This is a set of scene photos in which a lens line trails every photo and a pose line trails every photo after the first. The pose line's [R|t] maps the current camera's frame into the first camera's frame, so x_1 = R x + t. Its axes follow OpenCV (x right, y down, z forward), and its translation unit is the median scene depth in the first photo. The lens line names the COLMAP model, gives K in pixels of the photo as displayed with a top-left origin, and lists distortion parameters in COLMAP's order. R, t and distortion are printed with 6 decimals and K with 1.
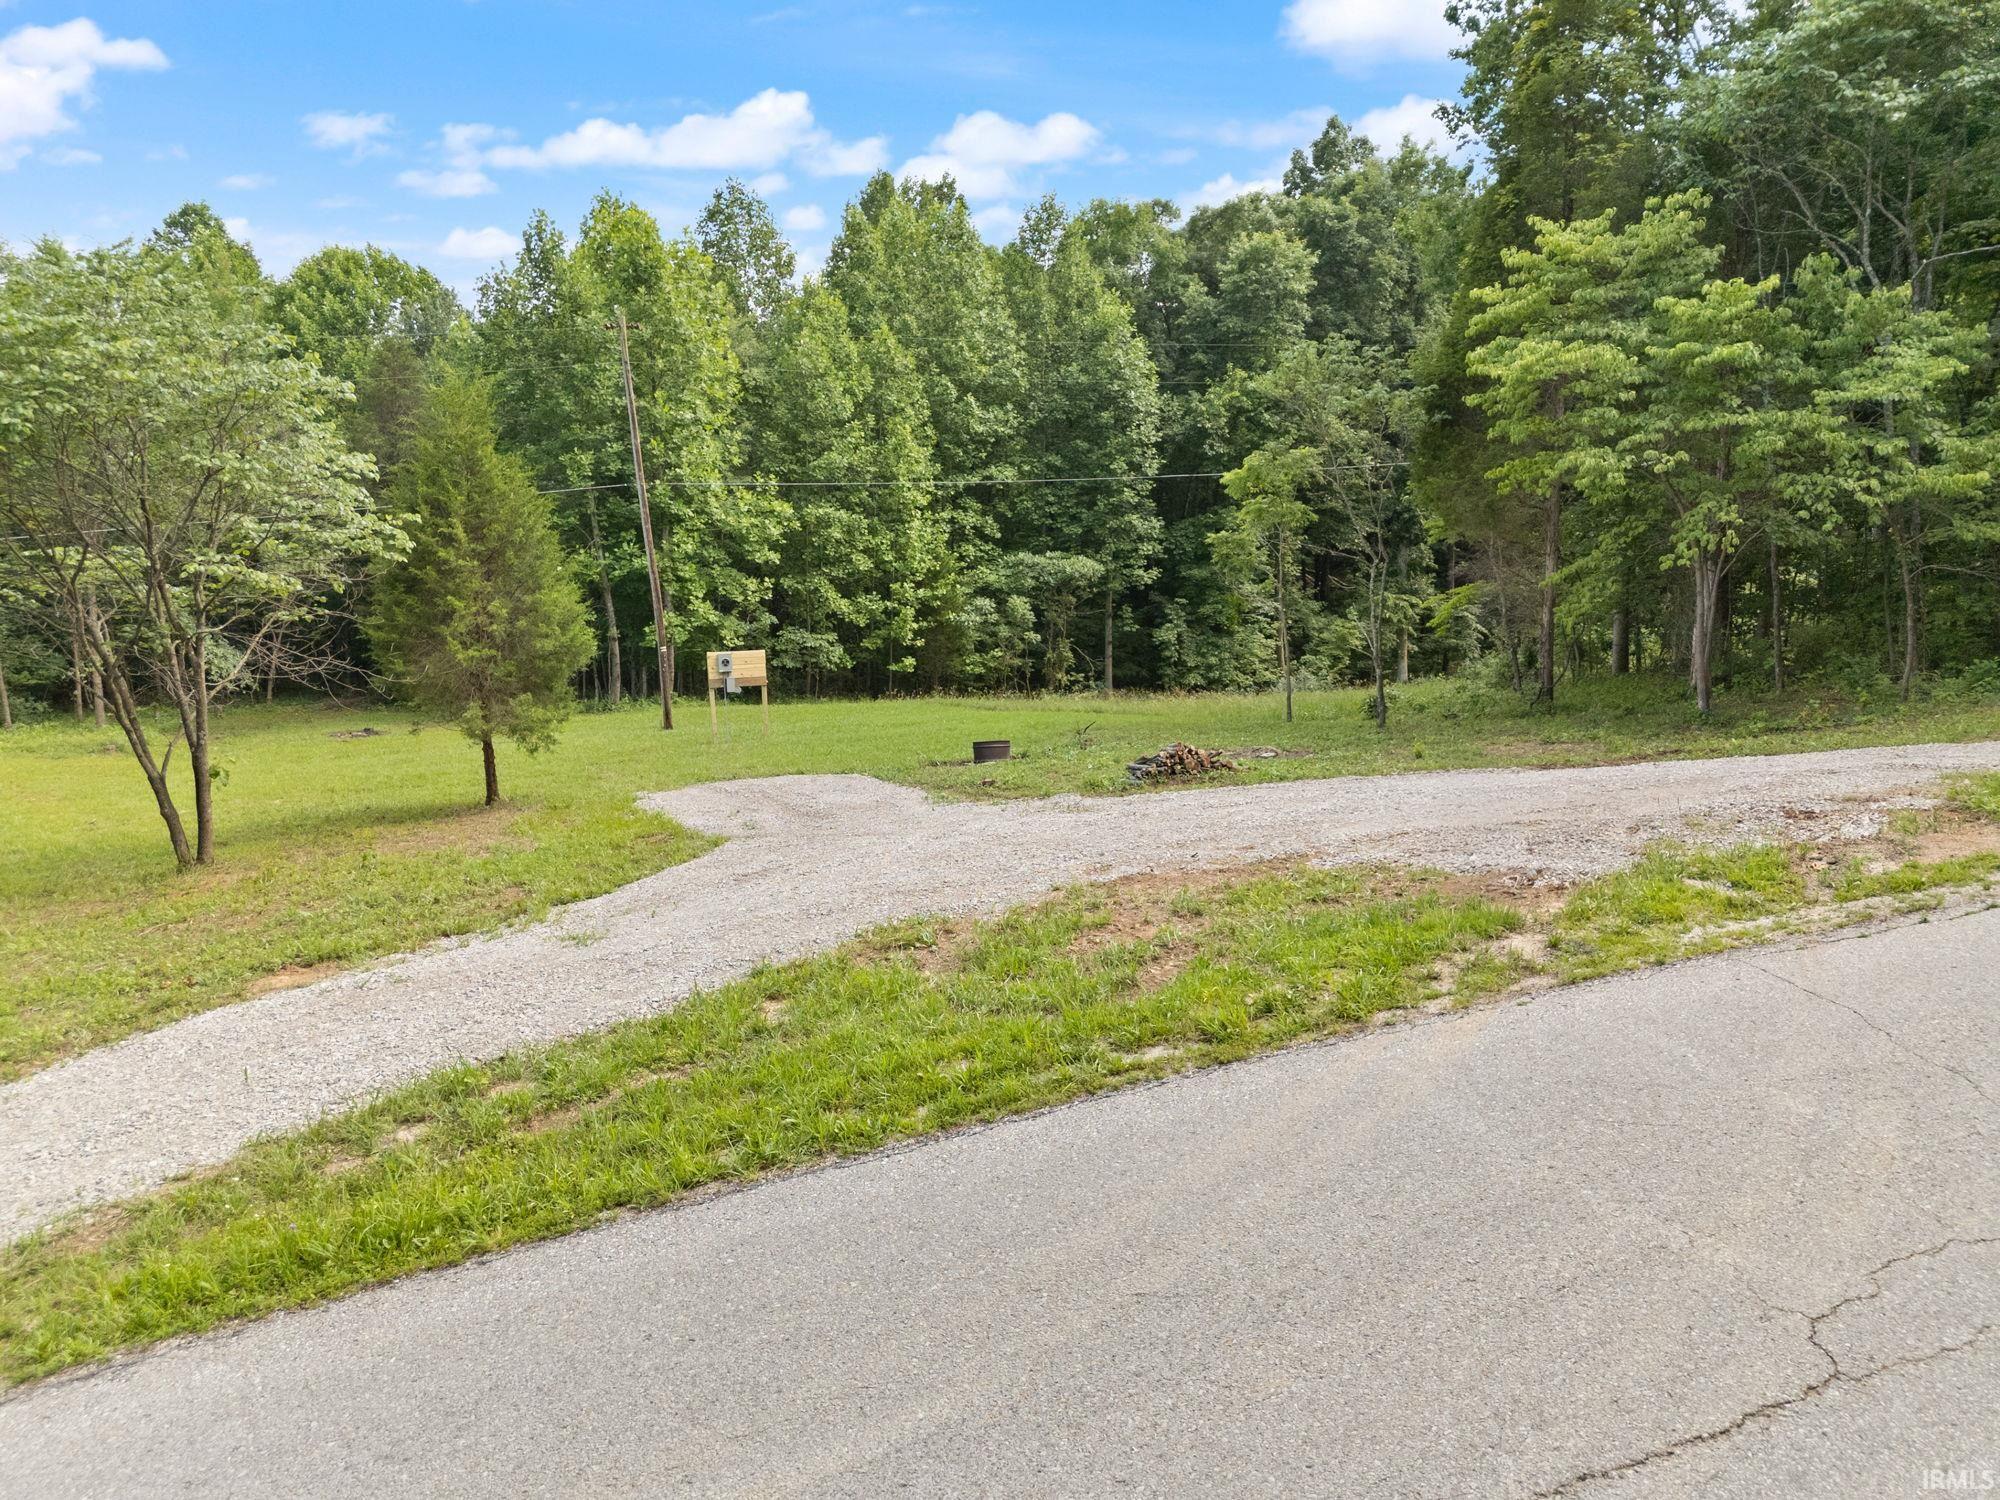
lens RADIAL K [[1508.2, 0, 1002.3], [0, 1508.2, 739.8], [0, 0, 1]] dist [0.036291, -0.007553]
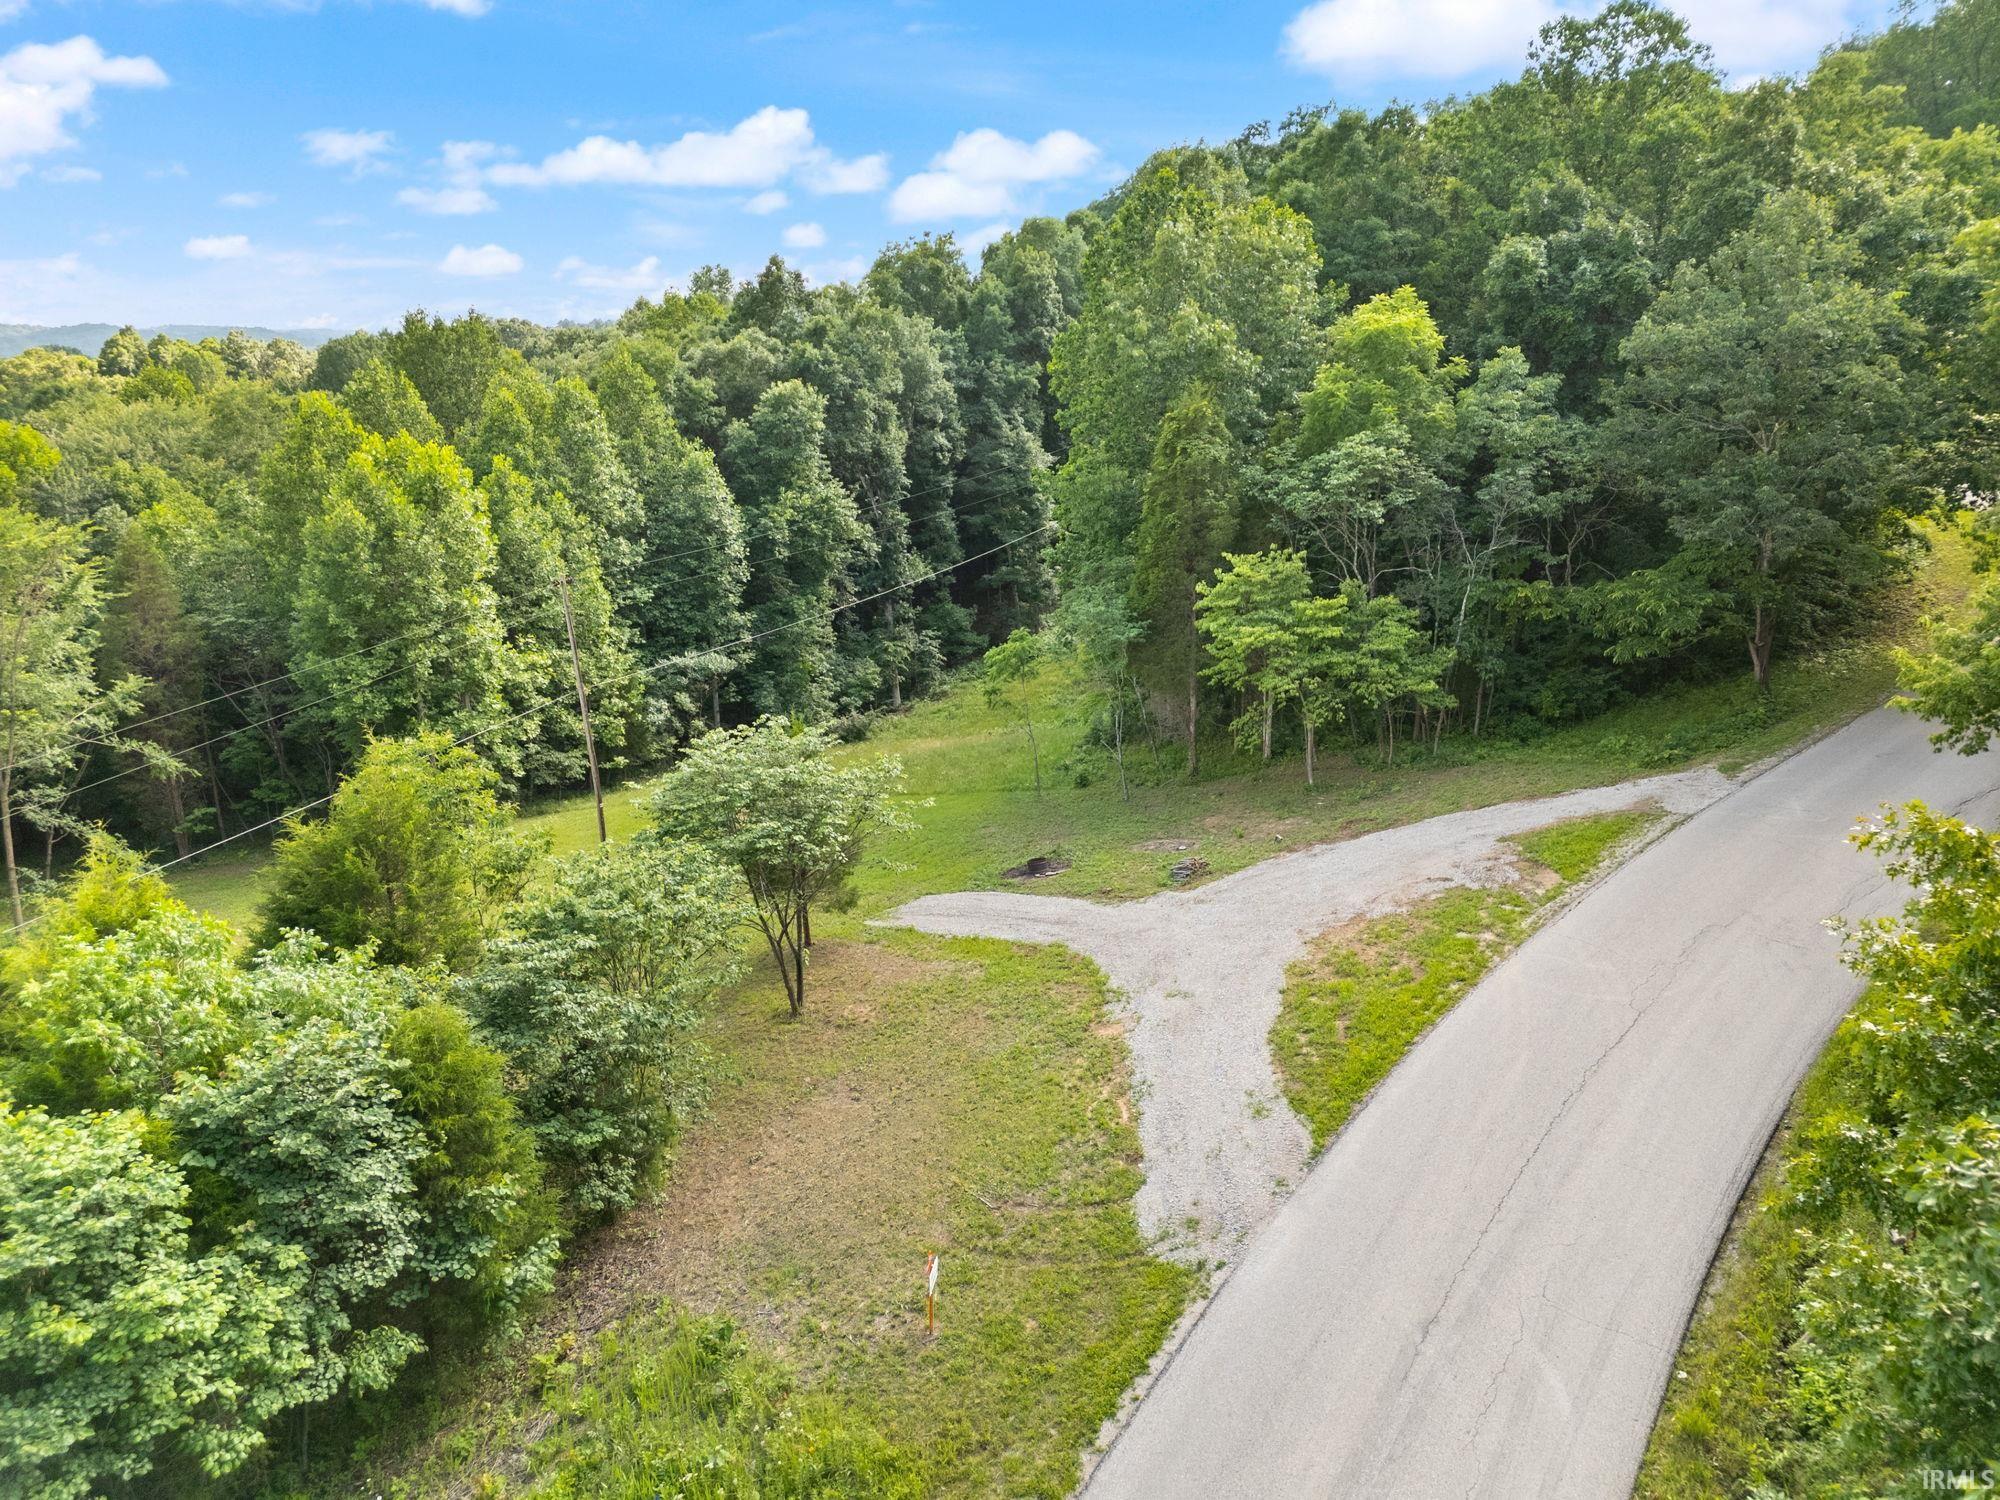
lens RADIAL K [[1508.2, 0, 1001.4], [0, 1508.2, 751.6], [0, 0, 1]] dist [0.036291, -0.007553]
pose [[0.857495, -0.142815, 0.494274, -0.451075], [0.112663, 0.989508, 0.090453, -0.149180], [-0.502006, -0.021877, 0.864588, -0.277529]]
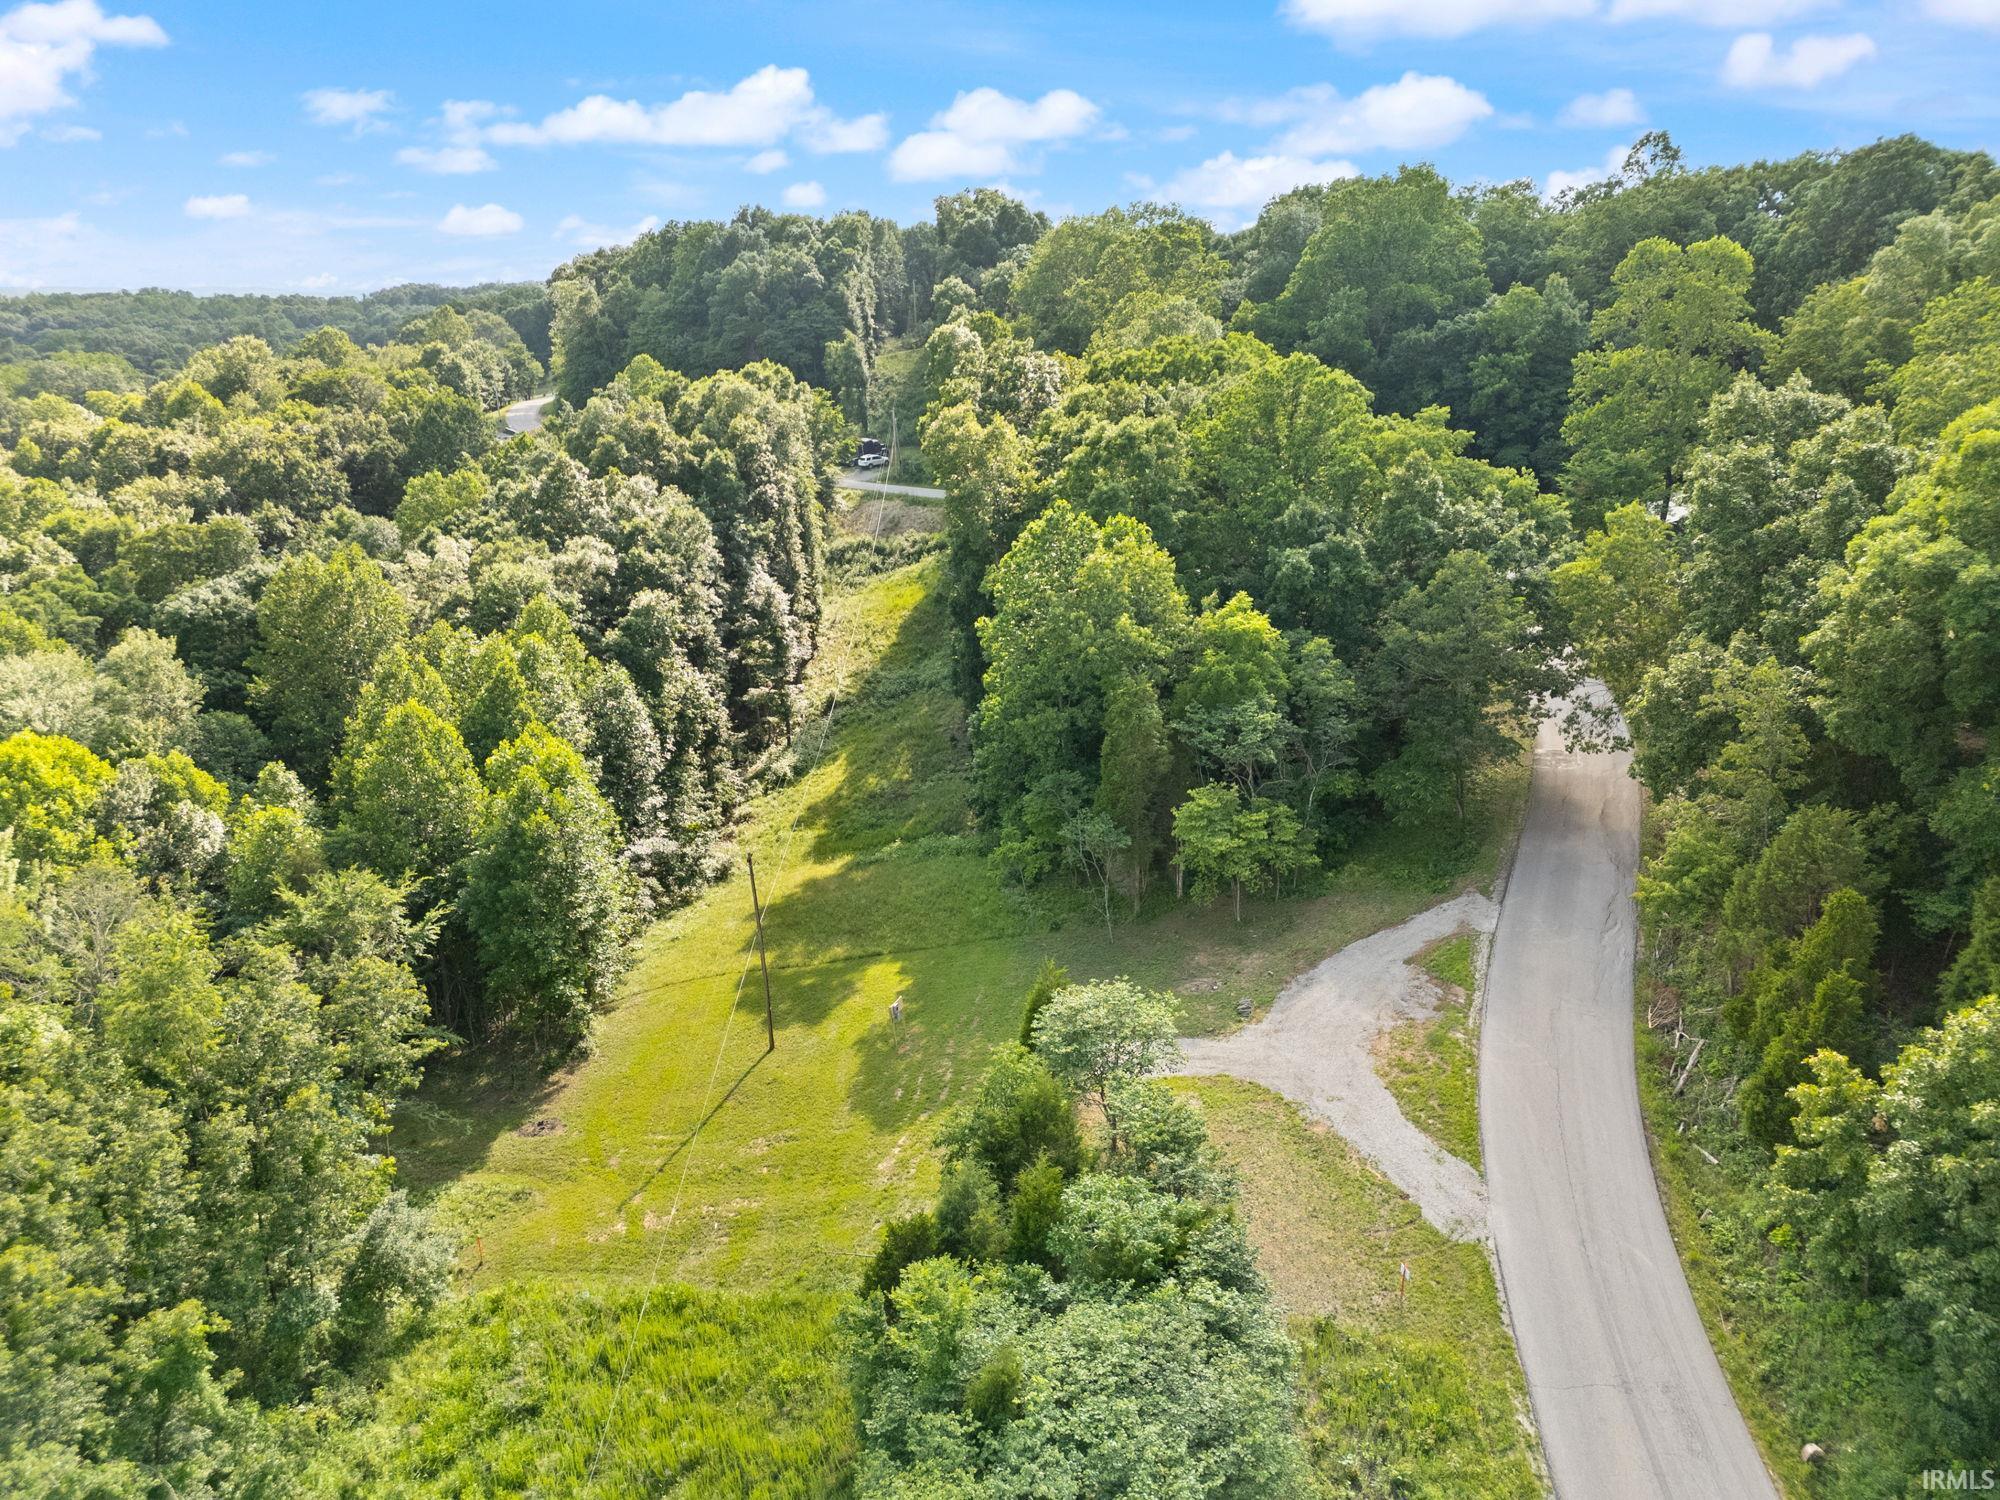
lens RADIAL K [[1508.2, 0, 1000.4], [0, 1508.2, 753.3], [0, 0, 1]] dist [0.036291, -0.007553]
pose [[0.600705, -0.246914, 0.760386, -1.067036], [0.177788, 0.968553, 0.174058, -0.490205], [-0.779452, 0.030630, 0.625713, -0.314794]]
